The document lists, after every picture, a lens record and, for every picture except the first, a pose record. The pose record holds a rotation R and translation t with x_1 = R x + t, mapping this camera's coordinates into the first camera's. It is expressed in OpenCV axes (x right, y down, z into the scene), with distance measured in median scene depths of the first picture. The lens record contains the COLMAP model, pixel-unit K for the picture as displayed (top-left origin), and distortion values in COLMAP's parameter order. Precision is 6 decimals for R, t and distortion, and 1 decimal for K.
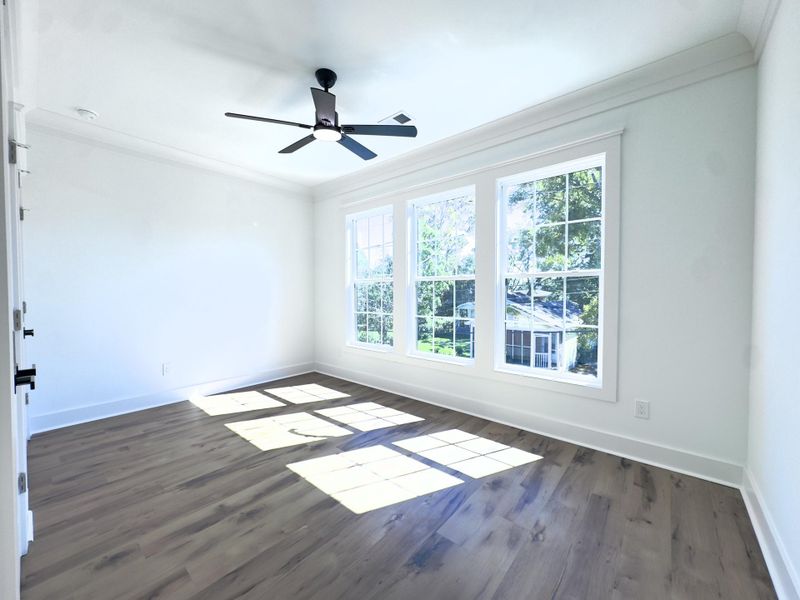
lens RADIAL K [[319.5, 0, 397.2], [0, 319.5, 301.4], [0, 0, 1]] dist [-0.001734, 0.000183]
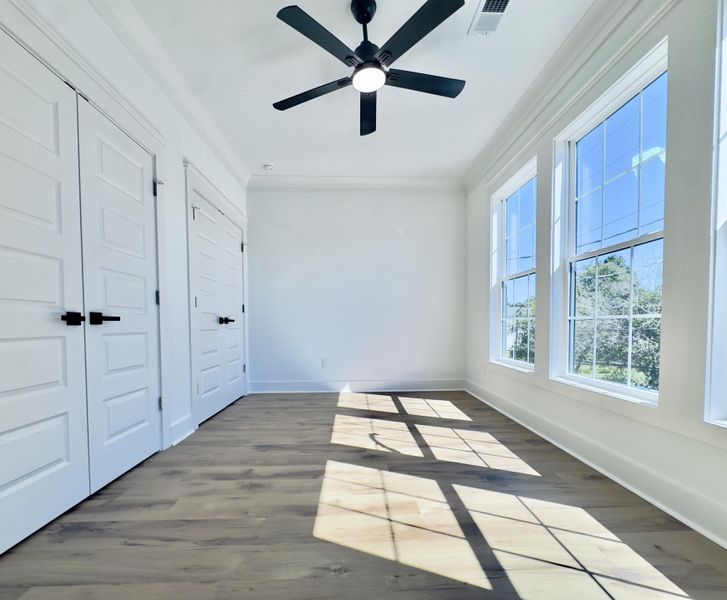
lens RADIAL K [[319.6, 0, 363.2], [0, 319.6, 324.0], [0, 0, 1]] dist [0.003317, 0.000411]
pose [[0.678916, 0.000866, -0.734216, 0.347213], [-0.019711, 0.999660, -0.017047, 0.105835], [0.733951, 0.026045, 0.678702, 0.362055]]
